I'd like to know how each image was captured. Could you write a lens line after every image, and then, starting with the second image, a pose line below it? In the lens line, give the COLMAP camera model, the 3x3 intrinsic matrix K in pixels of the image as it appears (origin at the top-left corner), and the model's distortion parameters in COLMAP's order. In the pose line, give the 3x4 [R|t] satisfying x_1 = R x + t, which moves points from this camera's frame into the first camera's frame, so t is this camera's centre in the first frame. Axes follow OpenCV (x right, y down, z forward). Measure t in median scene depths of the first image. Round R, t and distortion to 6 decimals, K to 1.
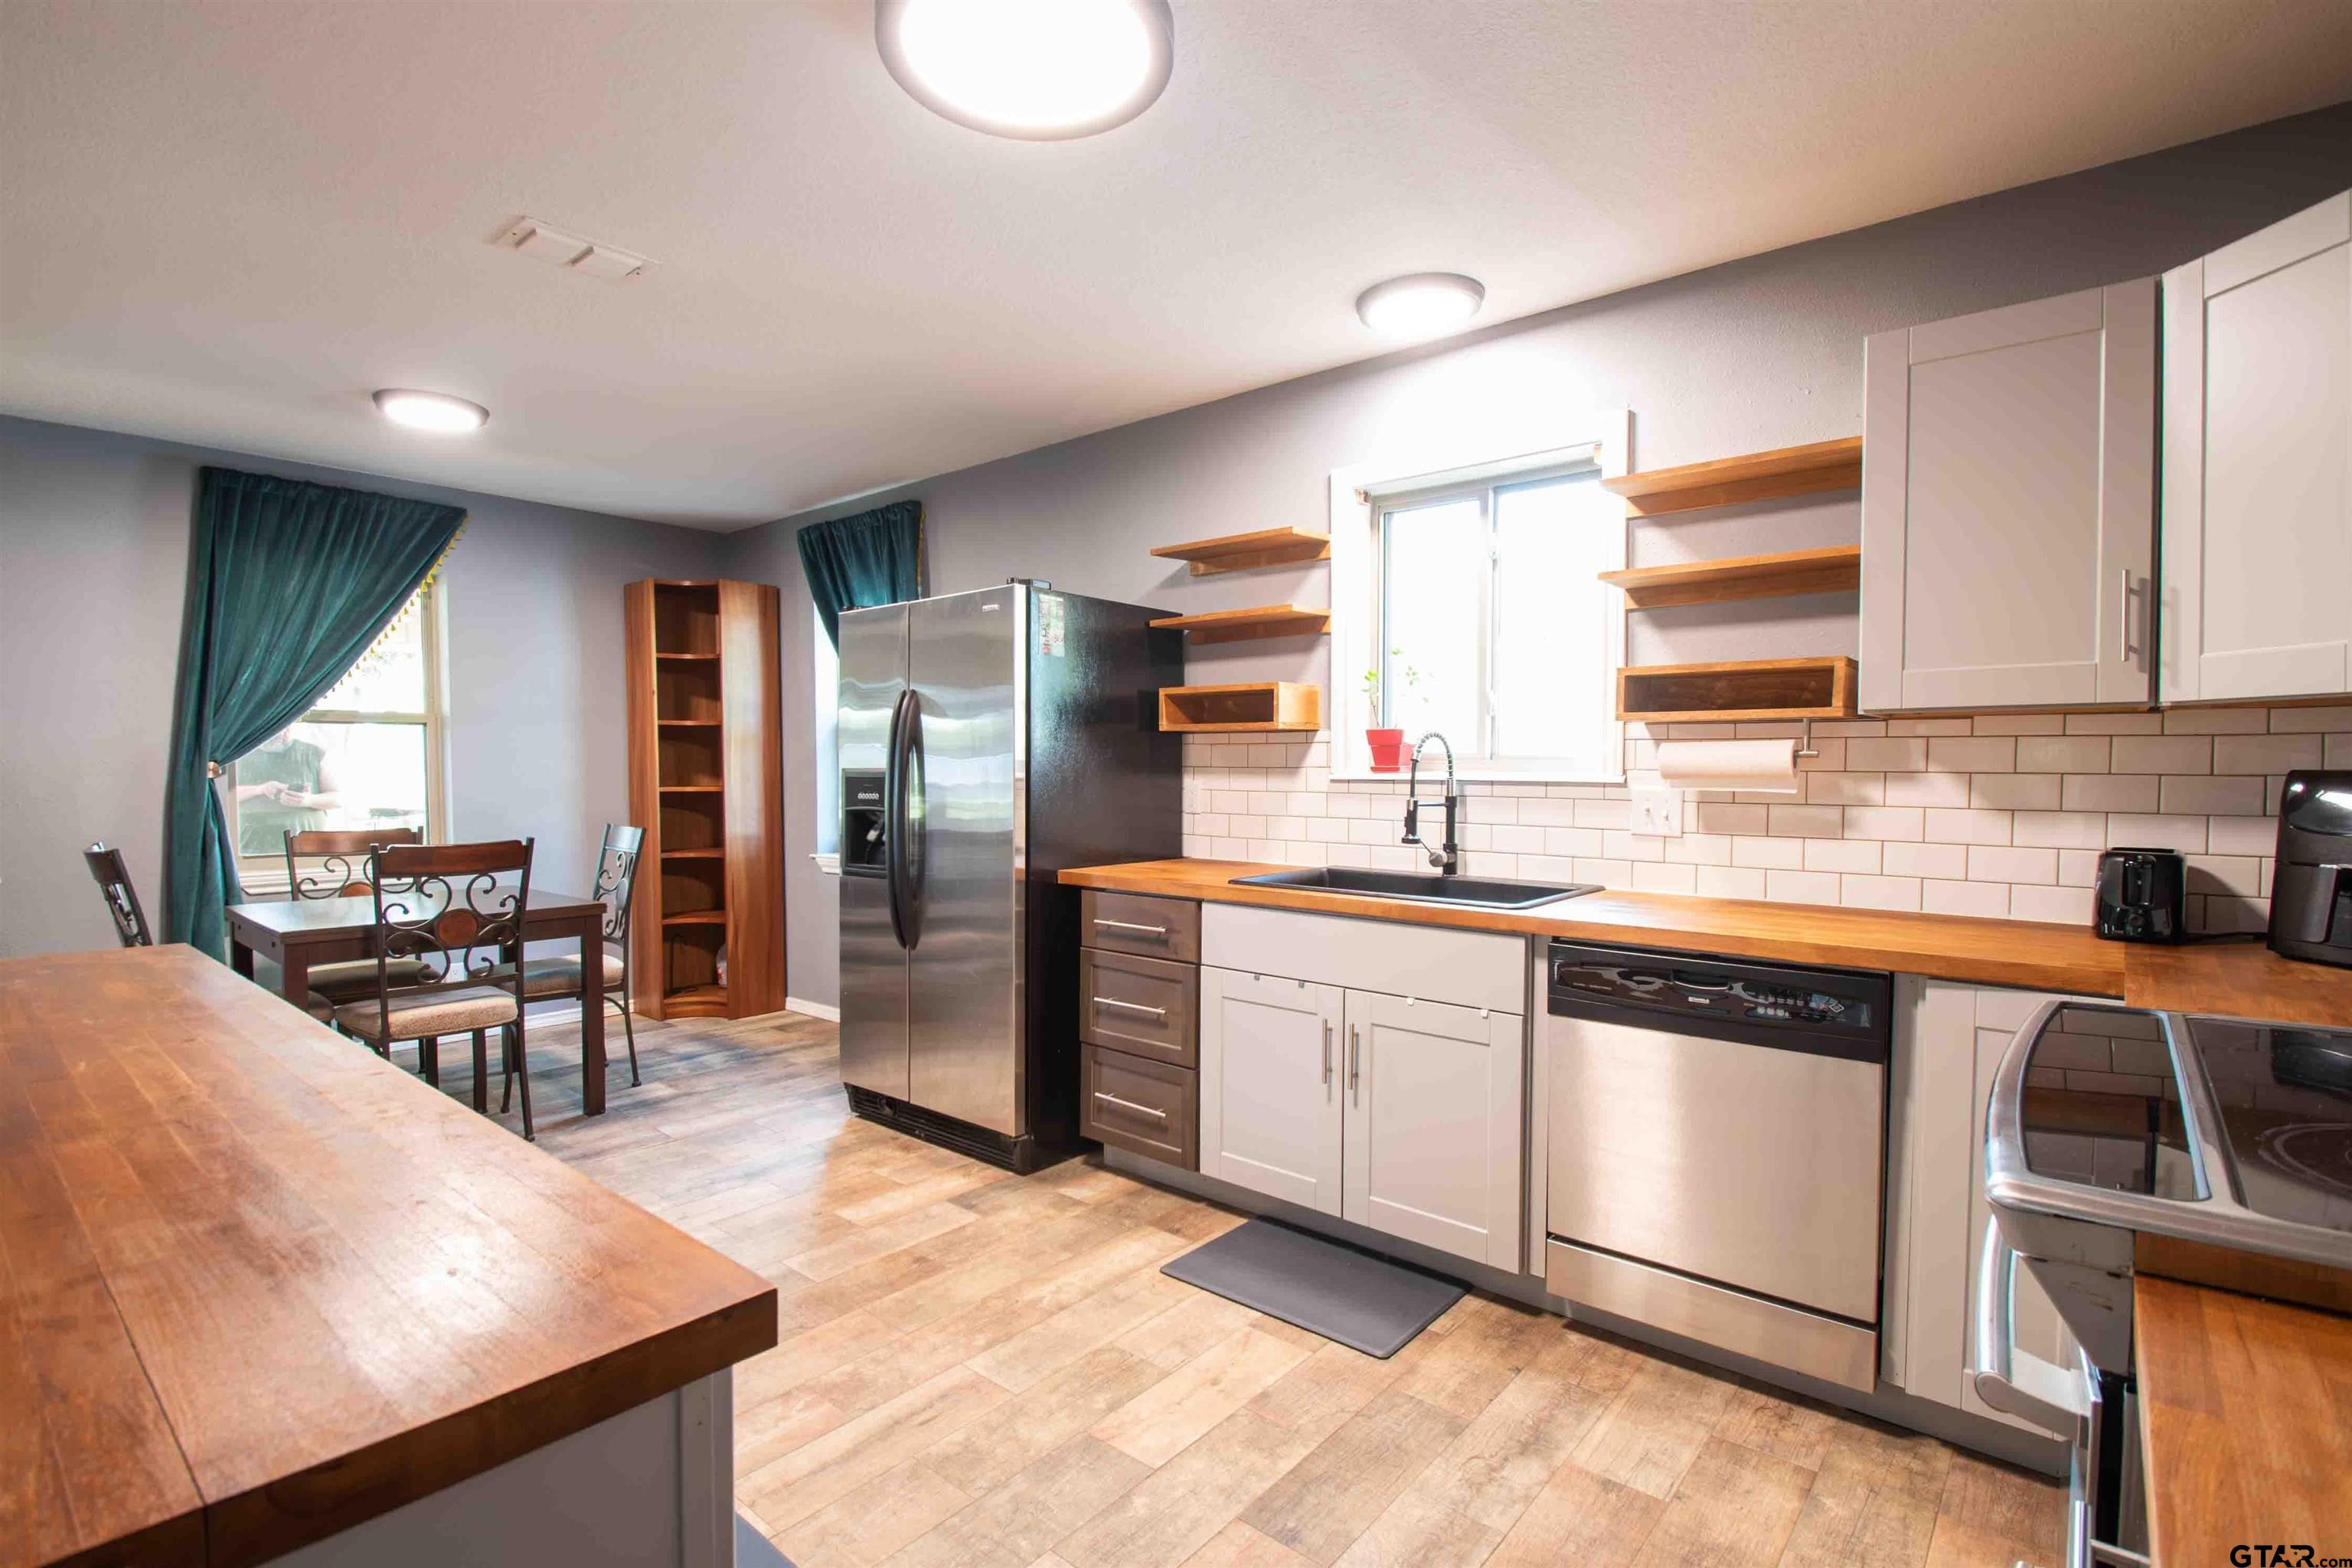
lens RADIAL K [[1098.9, 0, 1172.8], [0, 1098.9, 804.9], [0, 0, 1]] dist [0.005707, -0.000094]
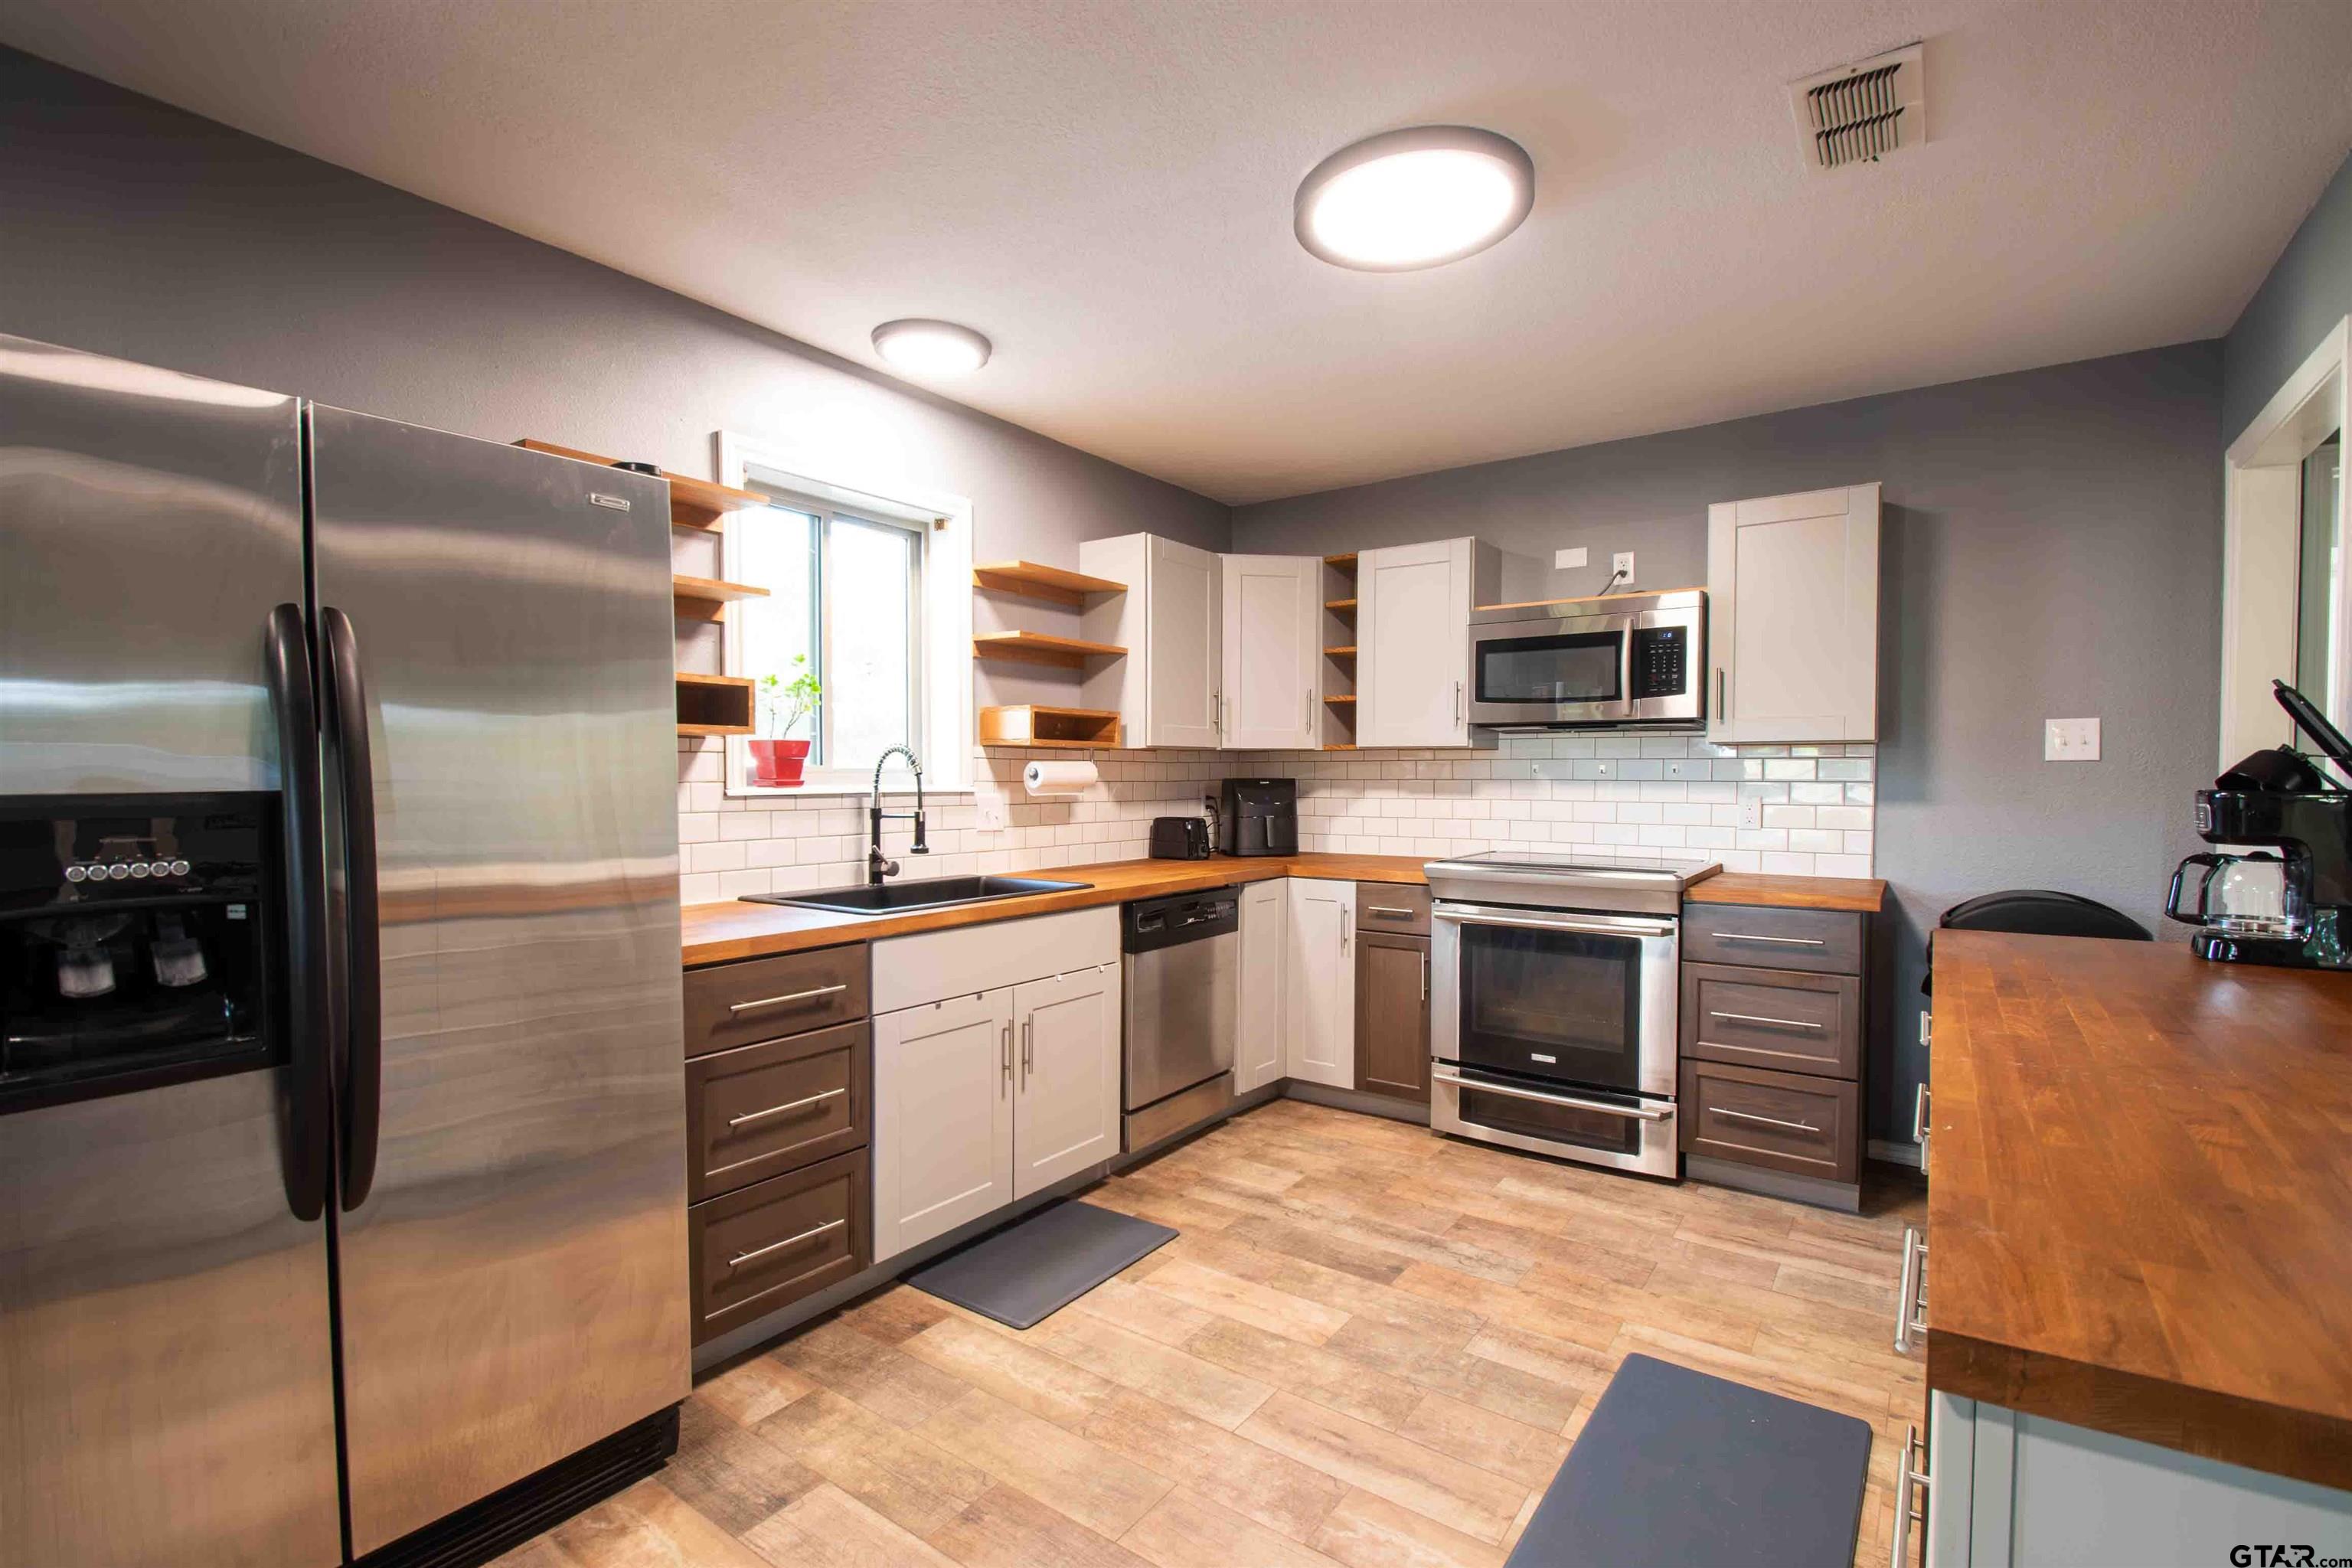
lens RADIAL K [[1039.0, 0, 1174.1], [0, 1039.0, 808.0], [0, 0, 1]] dist [0.008871, -0.011868]
pose [[-0.077274, -0.030154, 0.996554, -0.755639], [0.040187, 0.998636, 0.033333, -0.030008], [-0.996200, 0.042625, -0.075957, 0.797620]]
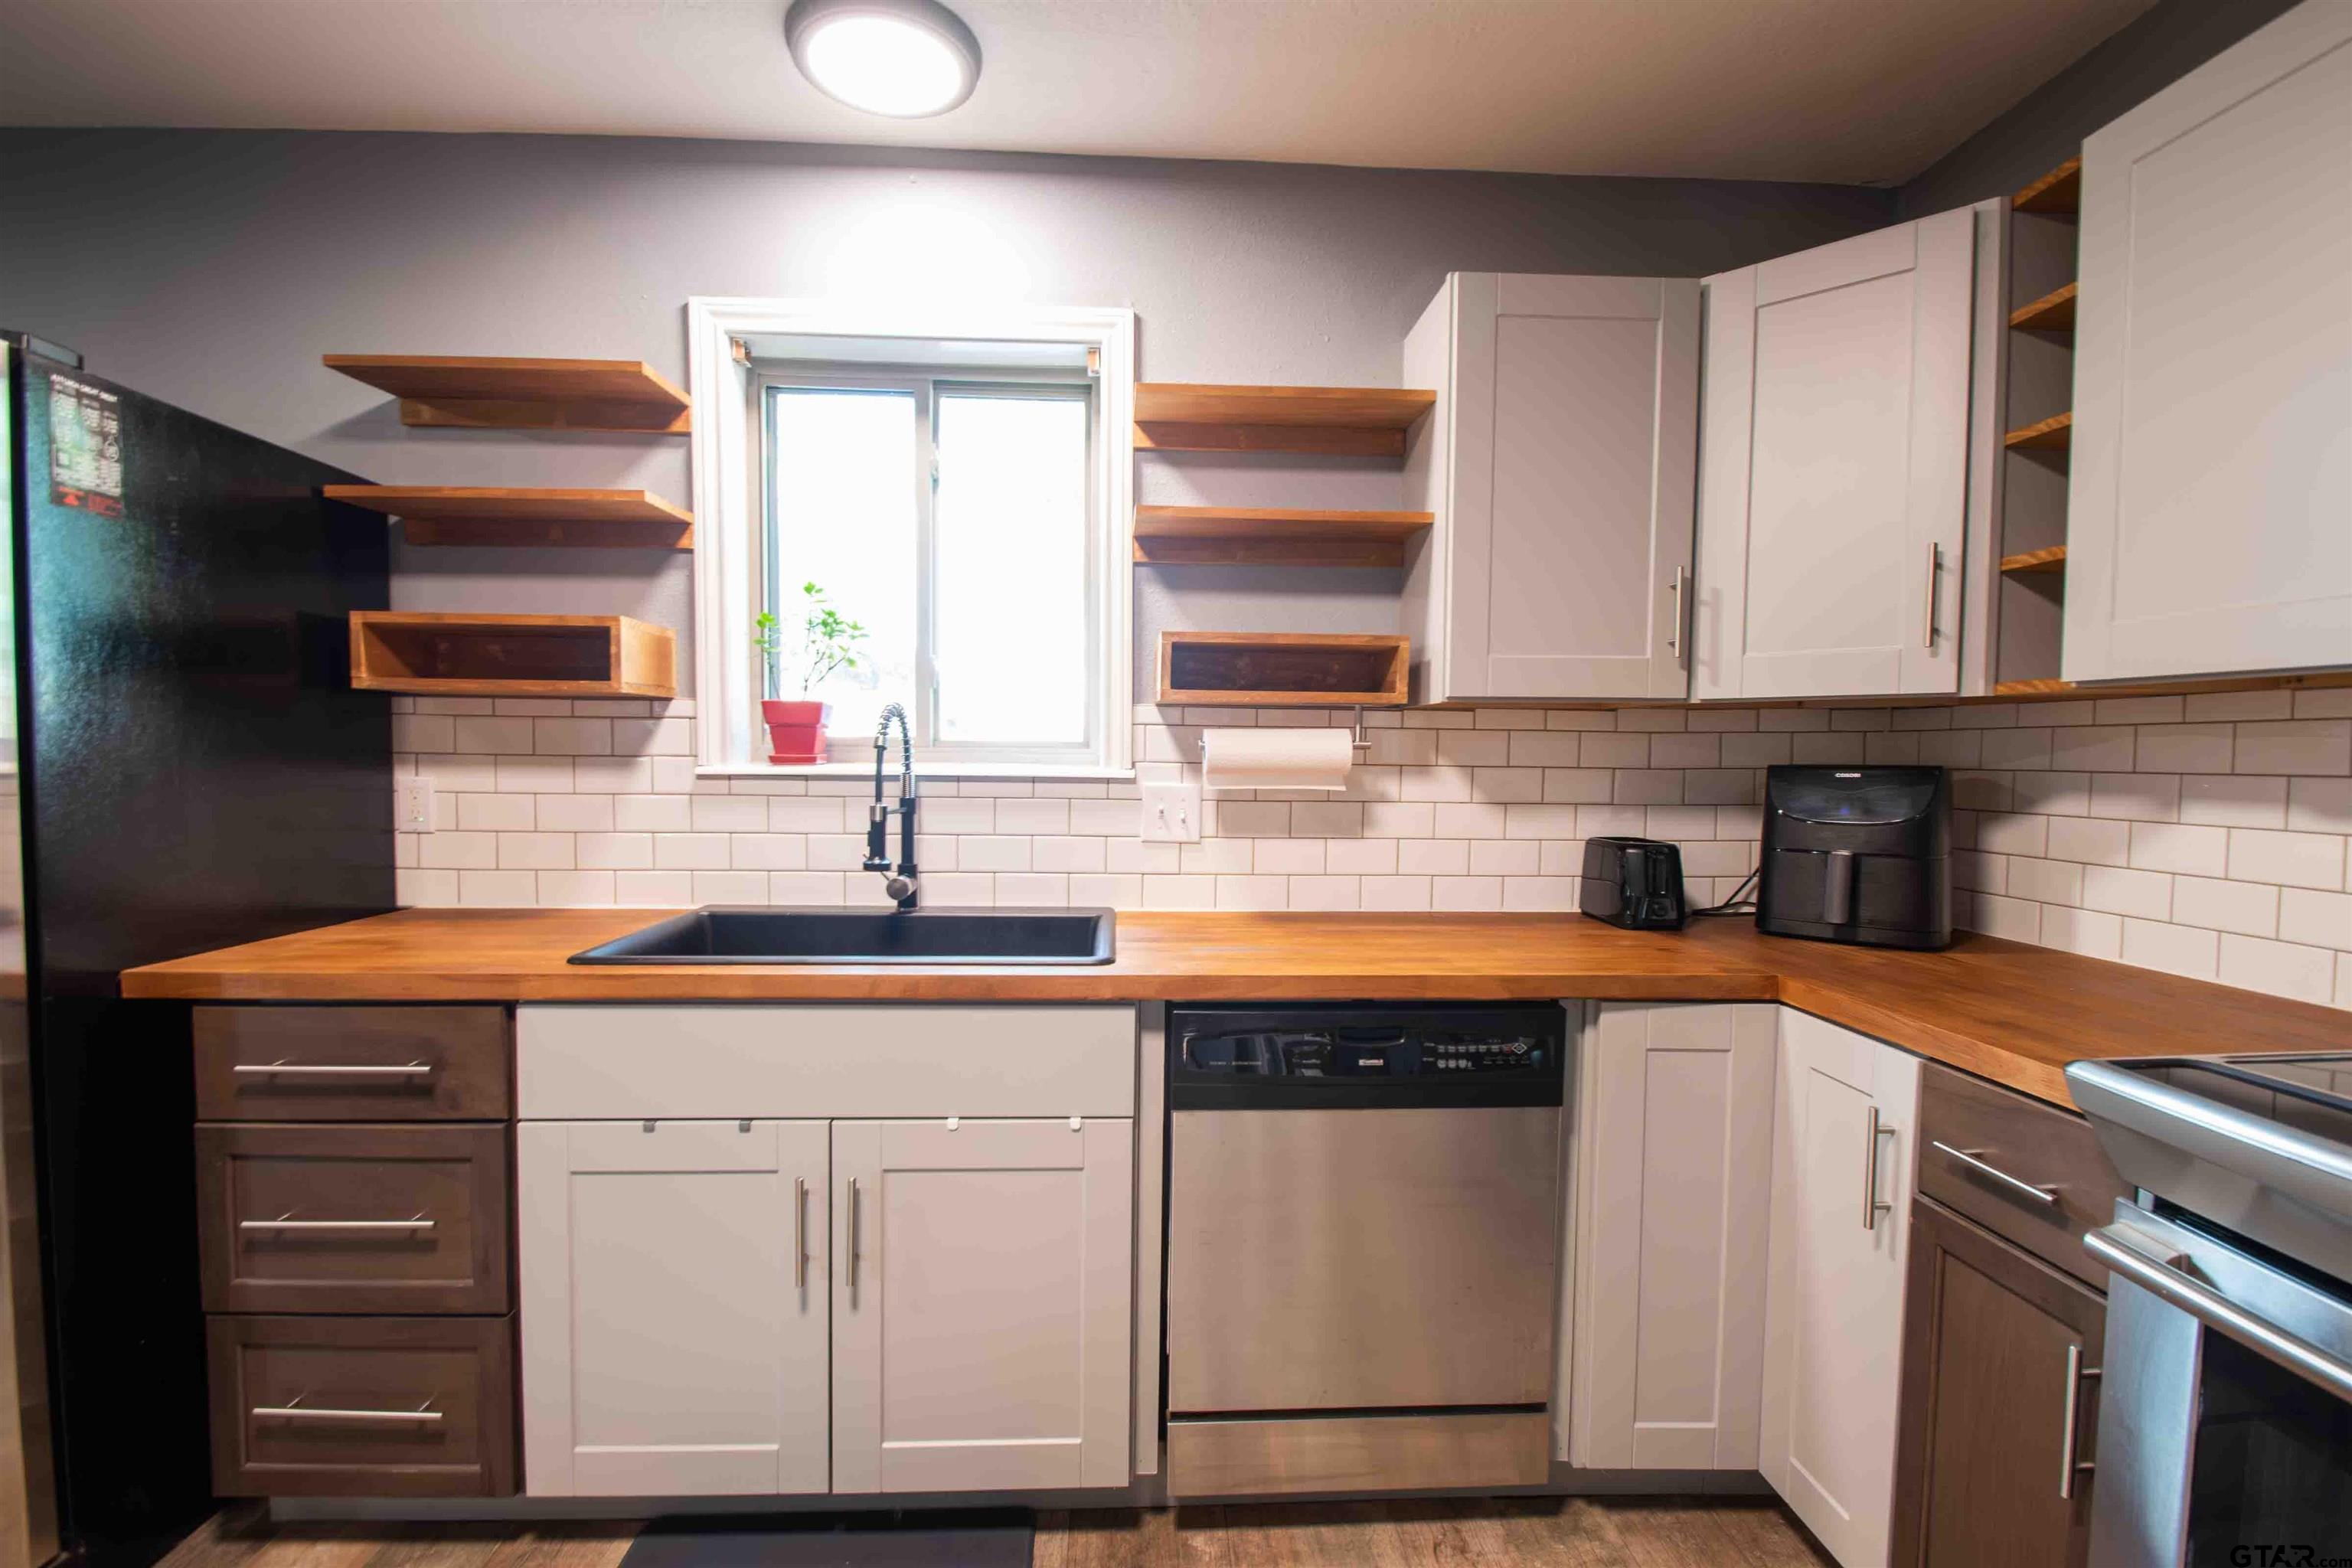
lens RADIAL K [[1039.0, 0, 1169.4], [0, 1039.0, 804.9], [0, 0, 1]] dist [0.008871, -0.011868]
pose [[0.729970, -0.026133, 0.682979, -0.083595], [0.017742, 0.999657, 0.019288, -0.013647], [-0.683249, -0.001962, 0.730183, 0.394886]]
